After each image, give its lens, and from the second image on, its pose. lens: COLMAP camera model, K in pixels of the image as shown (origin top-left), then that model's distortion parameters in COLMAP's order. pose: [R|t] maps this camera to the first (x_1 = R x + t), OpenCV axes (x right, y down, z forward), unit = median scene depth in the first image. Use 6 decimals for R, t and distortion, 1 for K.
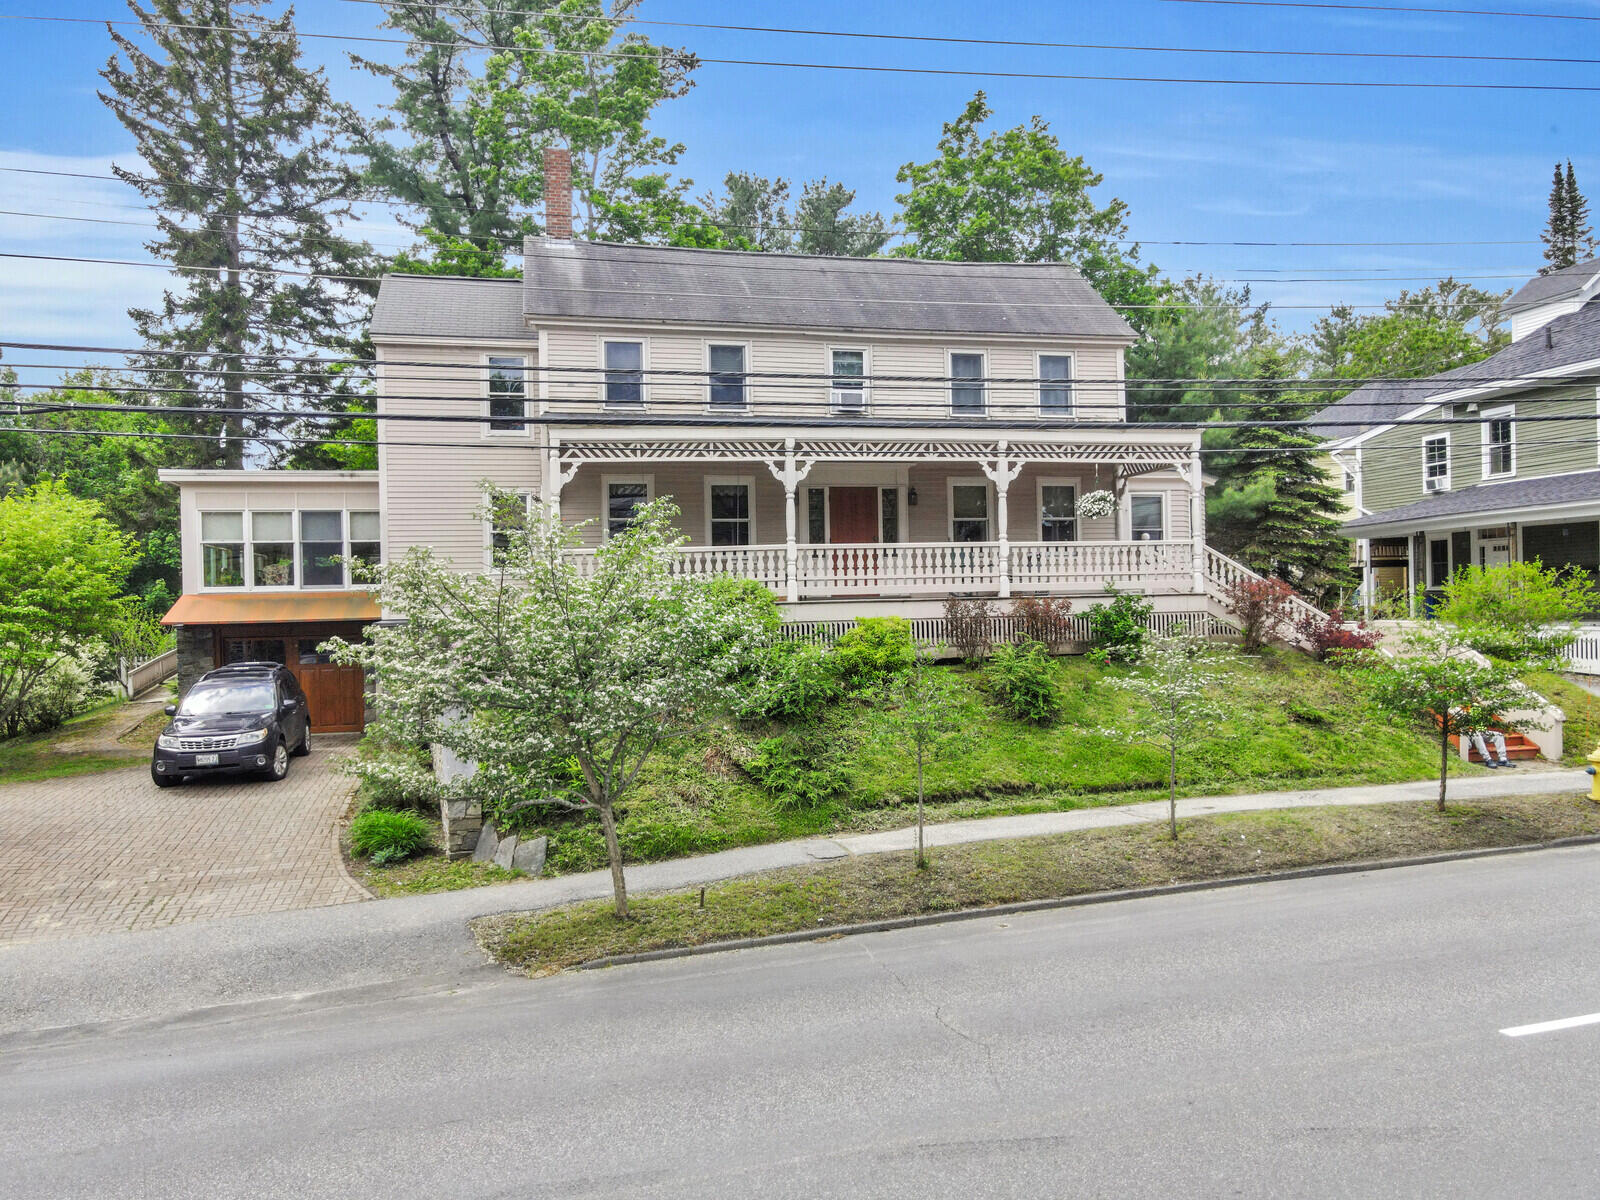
lens RADIAL K [[1245.2, 0, 798.8], [0, 1245.2, 596.6], [0, 0, 1]] dist [-0.055171, 0.125932]
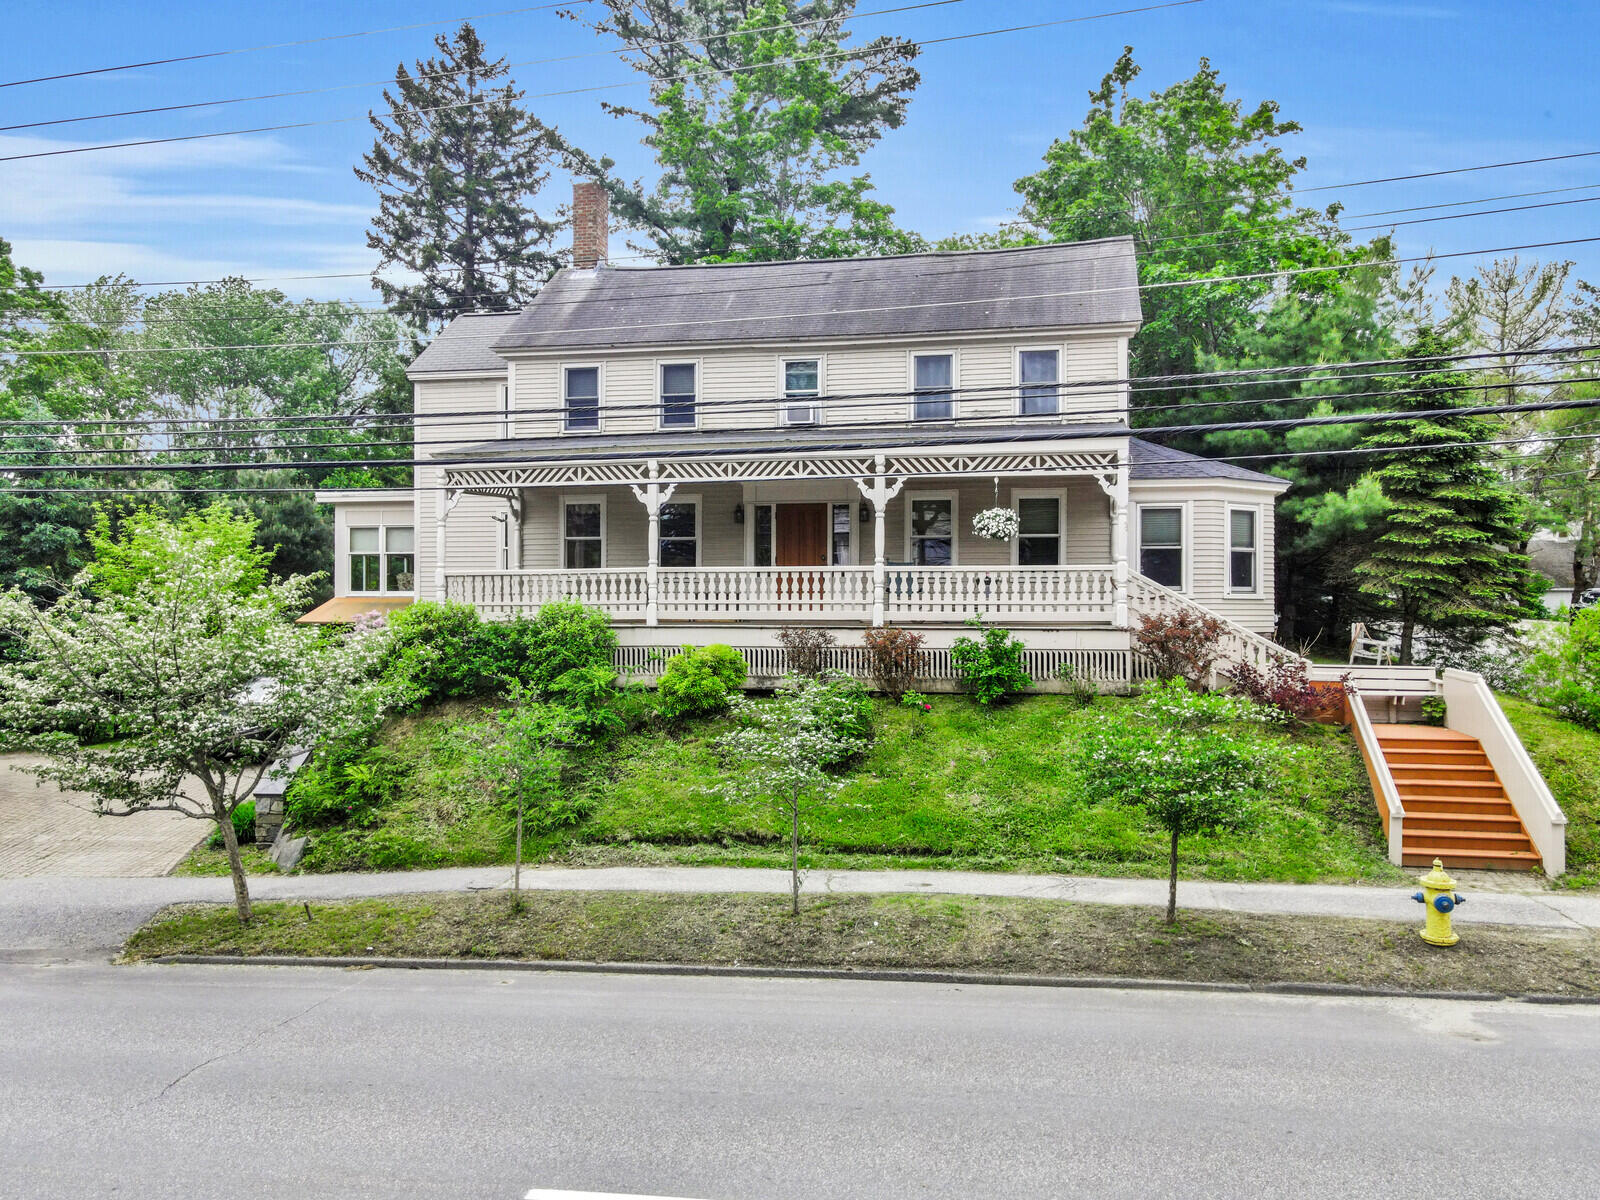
lens RADIAL K [[1225.8, 0, 800.7], [0, 1225.8, 604.3], [0, 0, 1]] dist [0.033988, -0.062944]
pose [[0.909100, 0.021995, -0.415997, 0.503016], [-0.024844, 0.999690, -0.001438, -0.014013], [0.415837, 0.011642, 0.909365, 0.171261]]
